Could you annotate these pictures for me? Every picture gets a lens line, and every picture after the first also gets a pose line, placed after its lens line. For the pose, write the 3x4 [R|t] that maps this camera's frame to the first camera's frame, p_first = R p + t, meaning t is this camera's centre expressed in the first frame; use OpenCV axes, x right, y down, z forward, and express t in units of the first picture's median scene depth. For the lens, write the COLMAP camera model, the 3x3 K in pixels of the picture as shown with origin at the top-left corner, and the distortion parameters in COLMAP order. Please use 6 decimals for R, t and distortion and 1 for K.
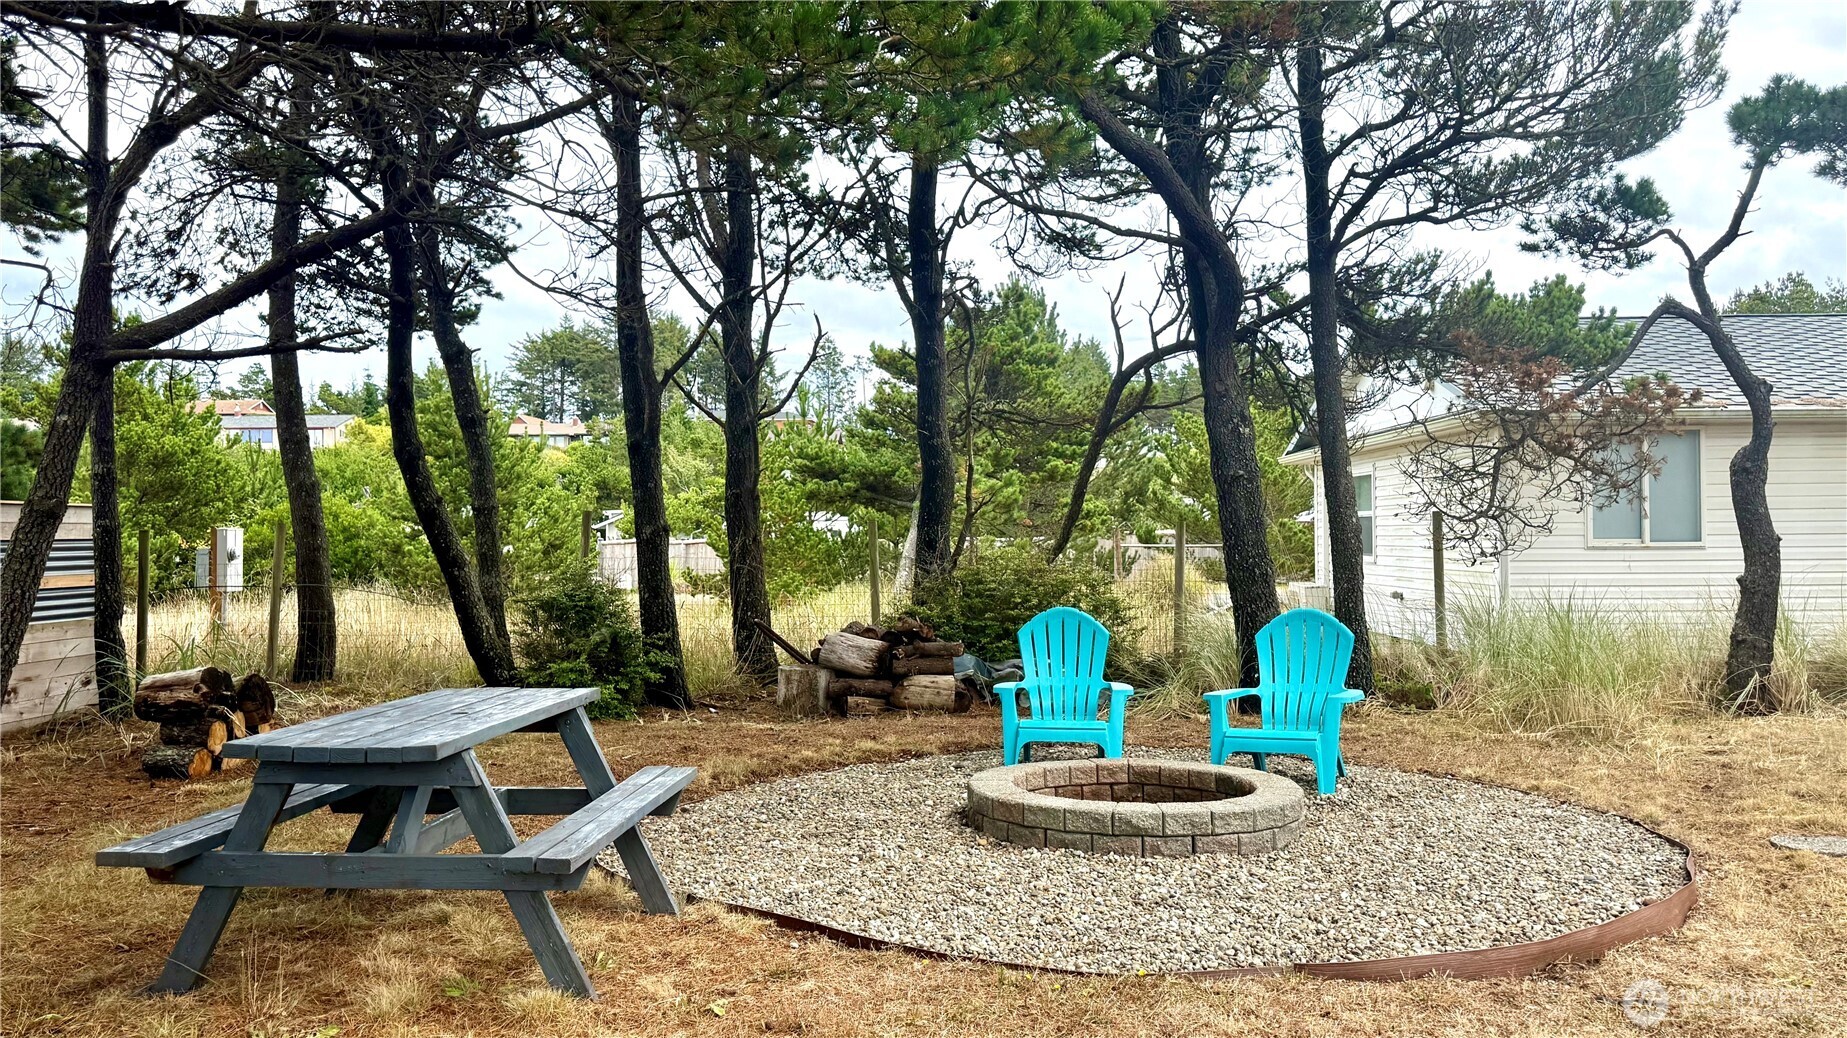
lens RADIAL K [[1464.3, 0, 920.8], [0, 1464.3, 532.9], [0, 0, 1]] dist [0.157893, -0.275222]
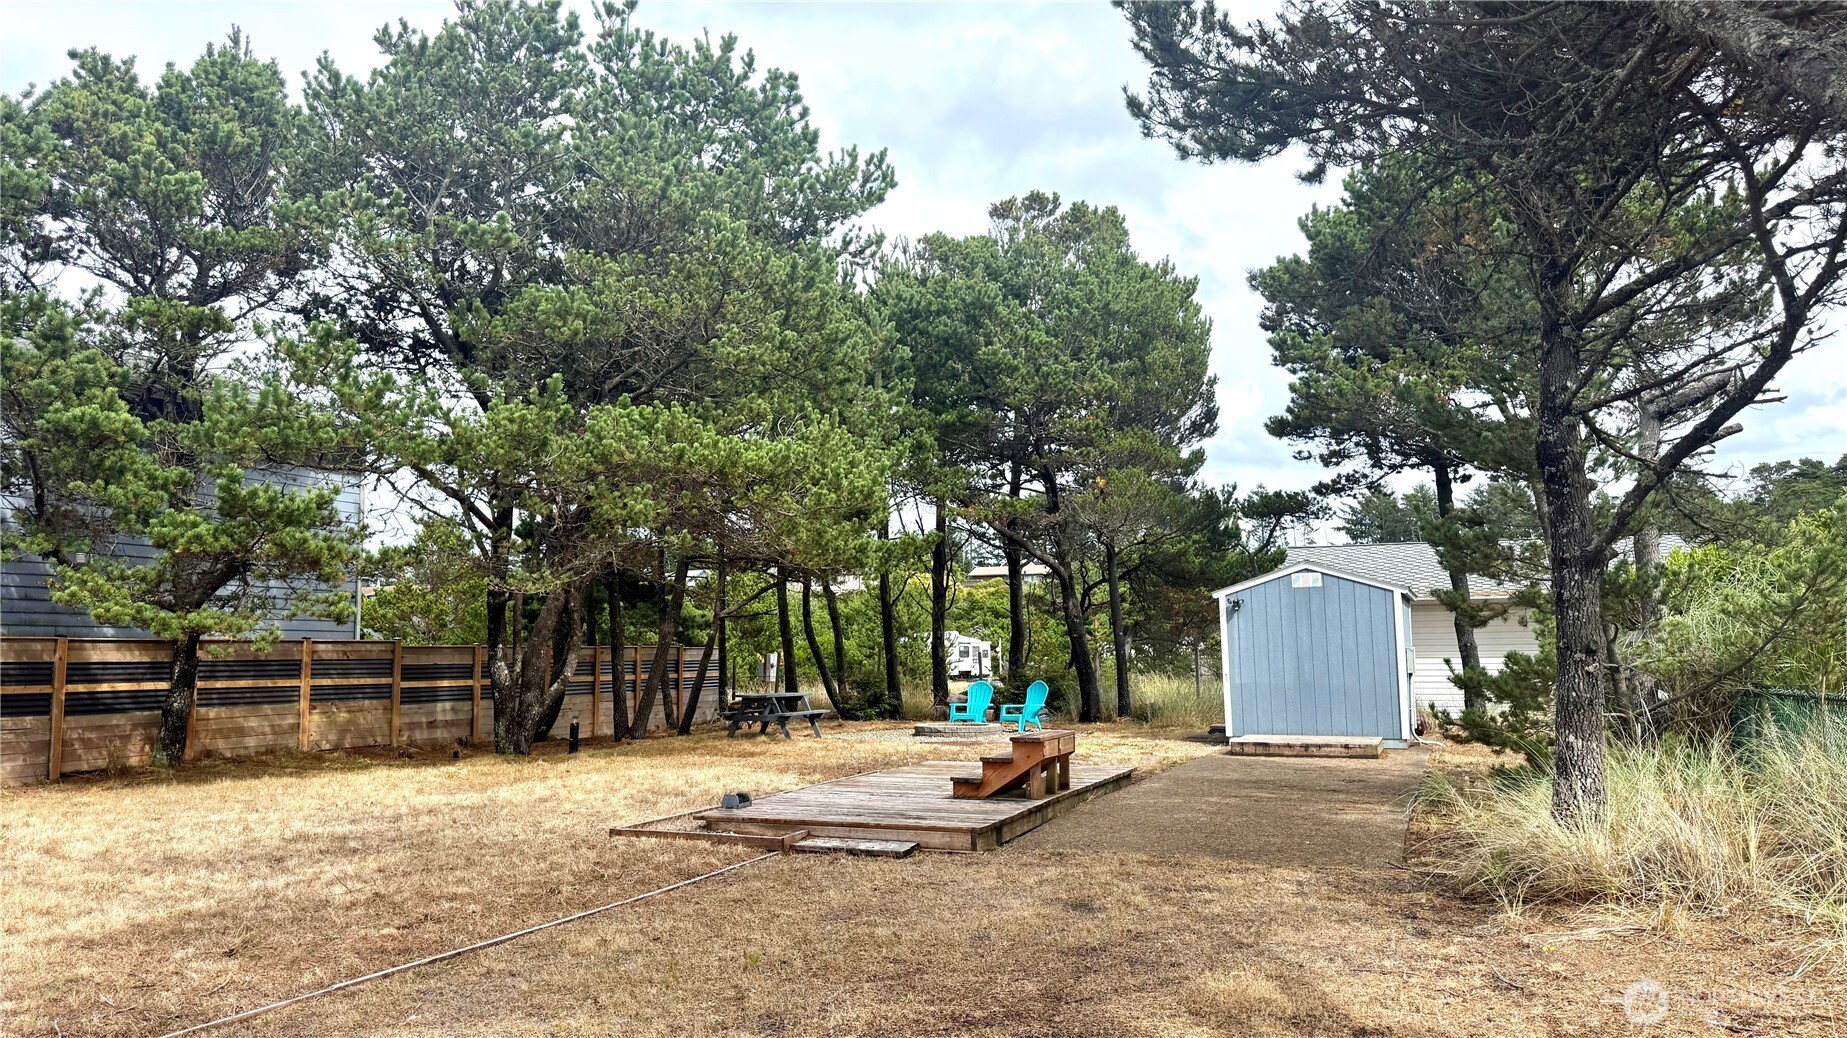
lens RADIAL K [[1275.5, 0, 932.0], [0, 1275.5, 510.7], [0, 0, 1]] dist [0.151532, -0.221517]
pose [[0.942176, -0.038981, -0.332845, 0.762774], [0.003468, 0.994293, -0.106630, -0.020119], [0.335101, 0.099310, 0.936934, -1.385113]]
